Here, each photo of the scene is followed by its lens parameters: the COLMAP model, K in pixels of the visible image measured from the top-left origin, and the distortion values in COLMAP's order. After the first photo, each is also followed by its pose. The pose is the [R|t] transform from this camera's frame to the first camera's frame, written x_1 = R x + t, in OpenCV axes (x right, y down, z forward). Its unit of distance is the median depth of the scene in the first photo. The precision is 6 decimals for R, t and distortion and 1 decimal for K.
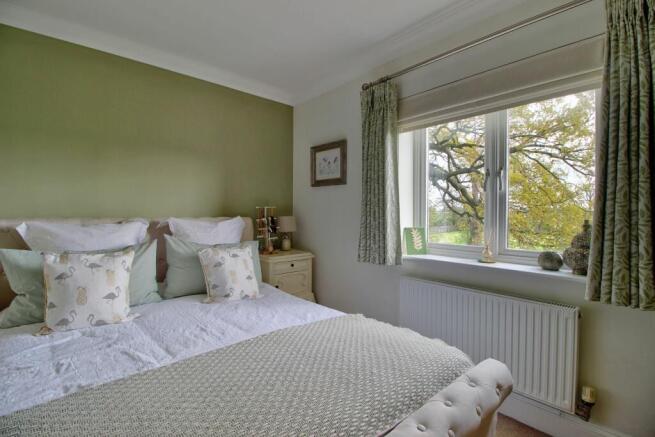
lens RADIAL K [[302.1, 0, 329.4], [0, 302.1, 220.6], [0, 0, 1]] dist [-0.000740, -0.000160]
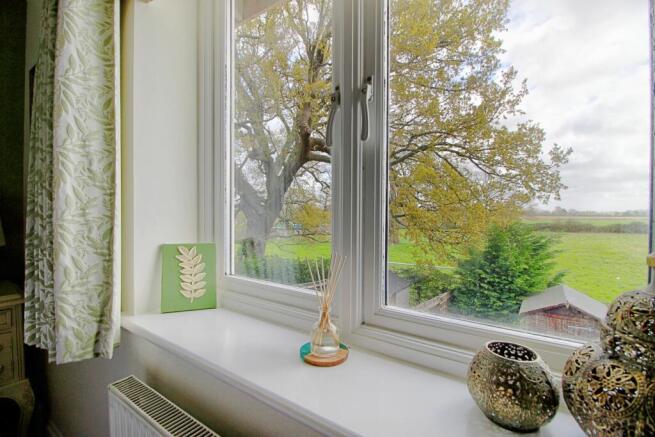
lens RADIAL K [[302.1, 0, 324.9], [0, 302.1, 217.7], [0, 0, 1]] dist [-0.000740, -0.000160]
pose [[0.975356, -0.000907, 0.220636, 0.083995], [0.001743, 0.999992, -0.003596, -0.002249], [-0.220631, 0.003892, 0.975350, 0.127271]]
